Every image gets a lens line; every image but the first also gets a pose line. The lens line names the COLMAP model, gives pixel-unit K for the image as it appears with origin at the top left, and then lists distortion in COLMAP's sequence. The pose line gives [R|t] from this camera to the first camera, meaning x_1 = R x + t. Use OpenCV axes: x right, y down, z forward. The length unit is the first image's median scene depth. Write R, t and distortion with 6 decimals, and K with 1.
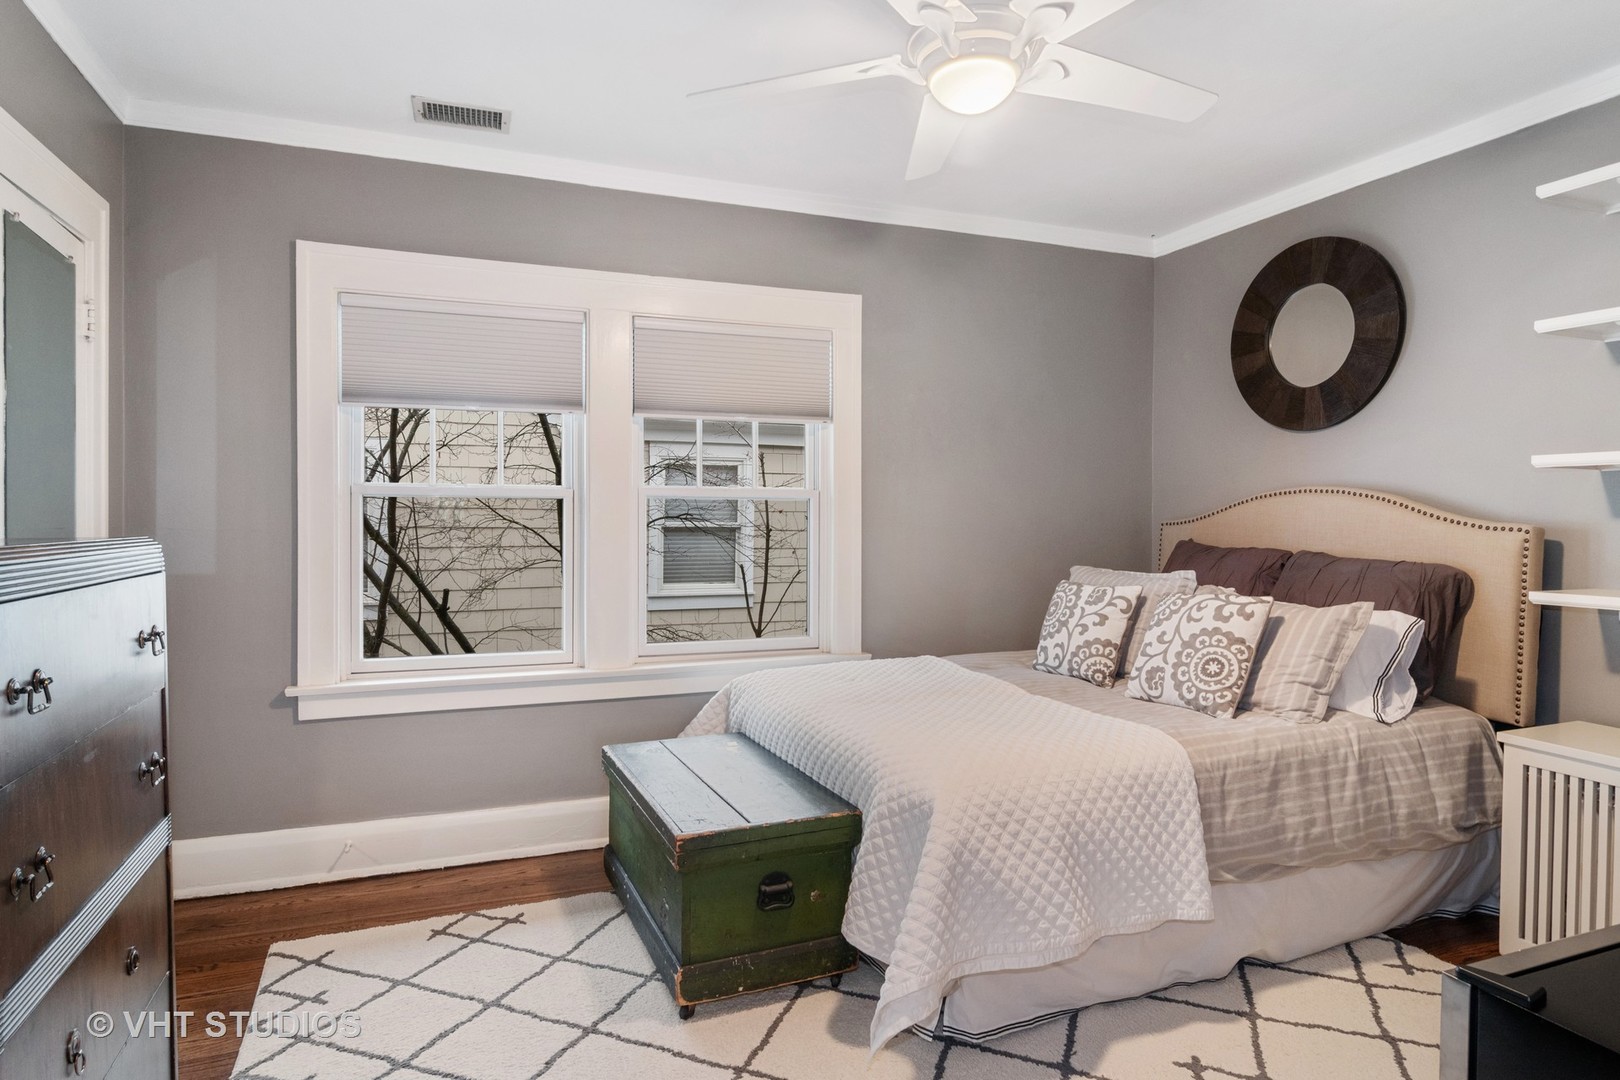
lens RADIAL K [[916.4, 0, 805.5], [0, 916.4, 535.4], [0, 0, 1]] dist [-0.000753, 0.000489]
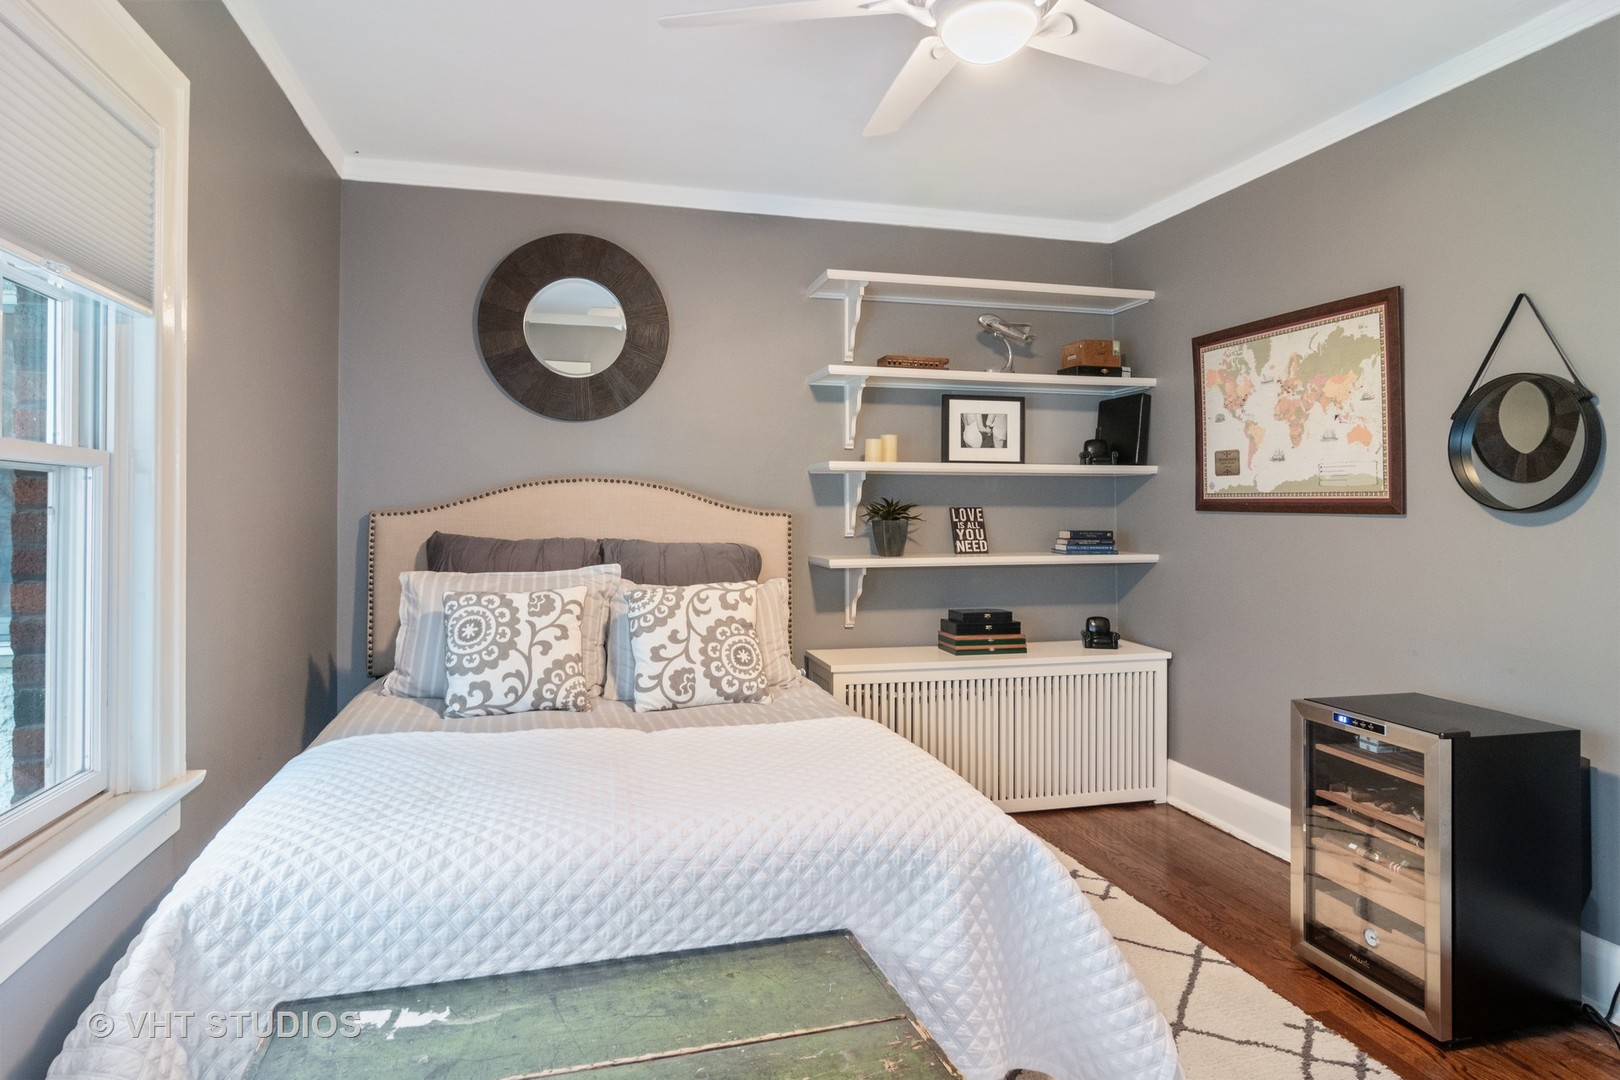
lens RADIAL K [[916.4, 0, 798.9], [0, 916.4, 502.6], [0, 0, 1]] dist [-0.000753, 0.000489]
pose [[0.134161, 0.001883, 0.990958, -0.508211], [0.020958, 0.999769, -0.004737, -0.016595], [-0.990738, 0.021404, 0.134091, 0.751378]]
